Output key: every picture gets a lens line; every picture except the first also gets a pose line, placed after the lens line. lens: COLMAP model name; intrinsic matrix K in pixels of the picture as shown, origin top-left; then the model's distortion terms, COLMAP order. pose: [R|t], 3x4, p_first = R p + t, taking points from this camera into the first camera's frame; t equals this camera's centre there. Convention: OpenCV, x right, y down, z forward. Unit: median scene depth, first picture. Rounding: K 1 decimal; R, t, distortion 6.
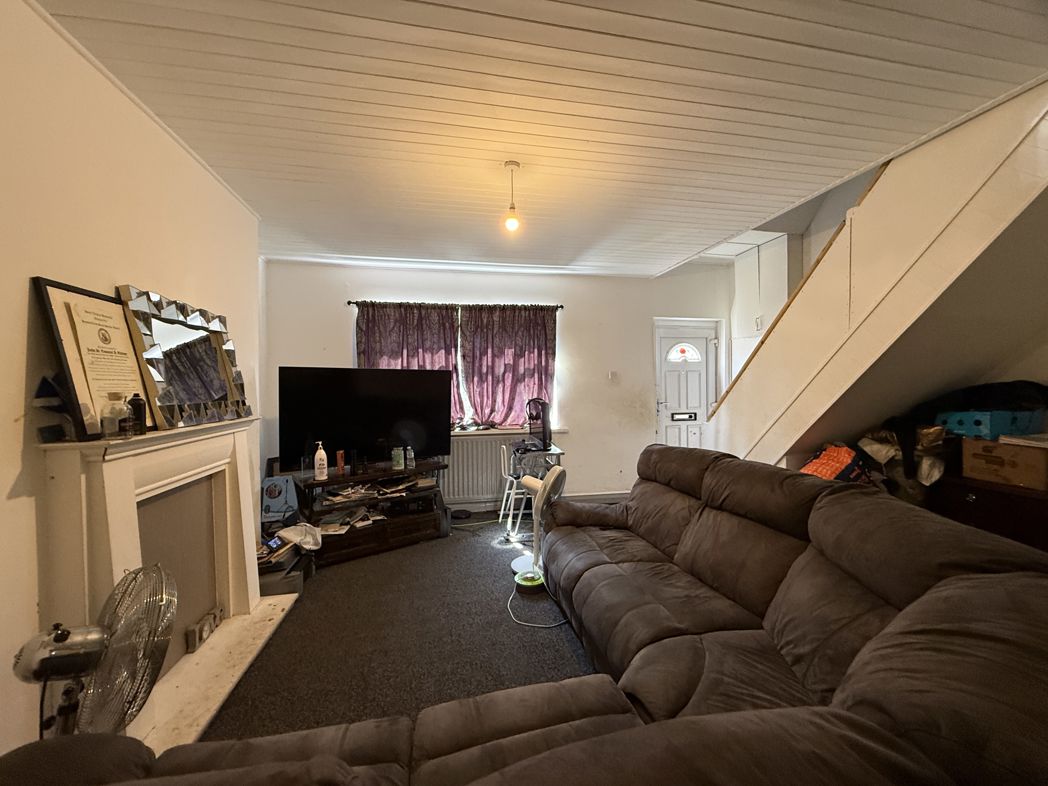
lens RADIAL K [[418.2, 0, 523.6], [0, 418.2, 392.4], [0, 0, 1]] dist [-0.001437, 0.000011]
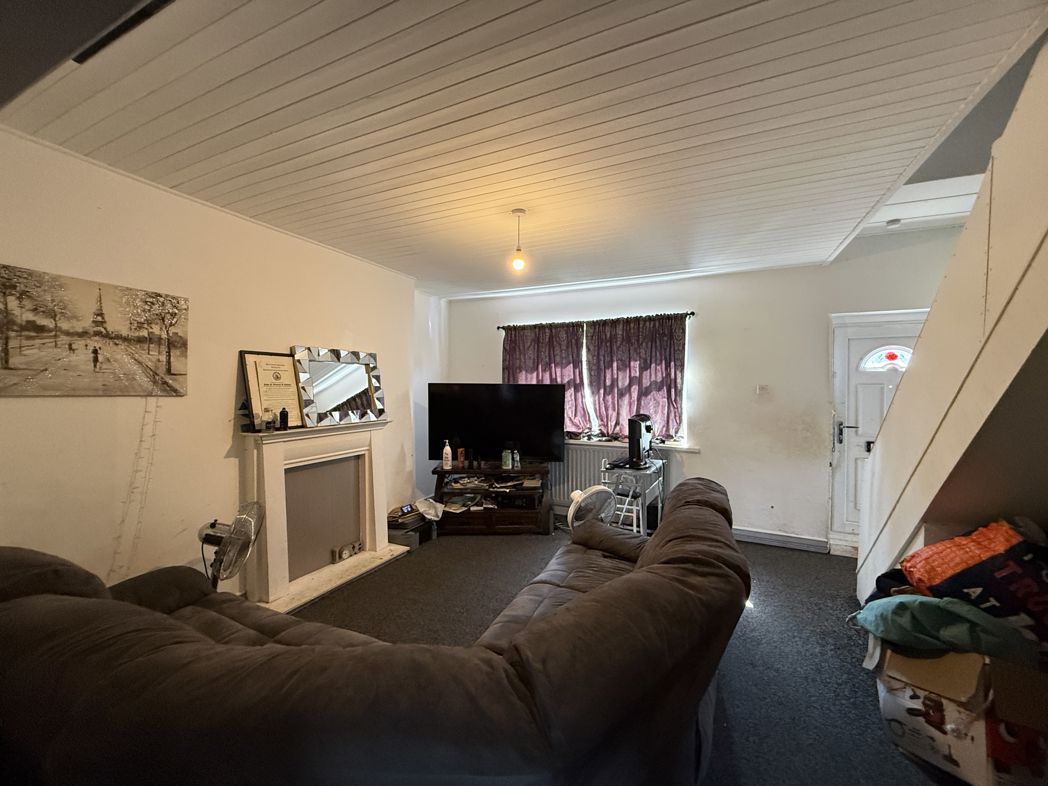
lens RADIAL K [[418.2, 0, 523.1], [0, 418.2, 392.0], [0, 0, 1]] dist [-0.001437, 0.000011]
pose [[0.804981, 0.020605, -0.592942, 0.432864], [-0.019794, 0.999773, 0.007871, -0.044287], [0.592970, 0.005401, 0.805207, 0.067020]]
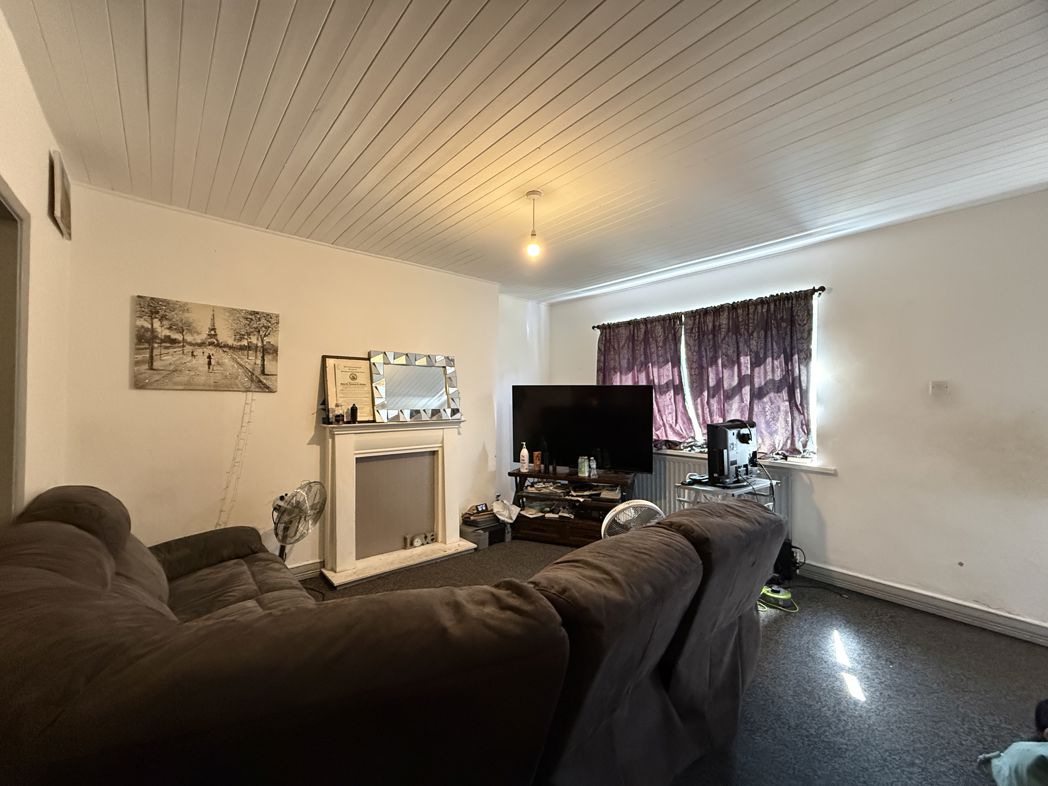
lens RADIAL K [[418.2, 0, 522.7], [0, 418.2, 392.6], [0, 0, 1]] dist [-0.001437, 0.000011]
pose [[0.492227, 0.001827, -0.870465, 0.573765], [-0.021017, 0.999731, -0.009787, -0.022669], [0.870213, 0.023112, 0.492133, 0.308523]]
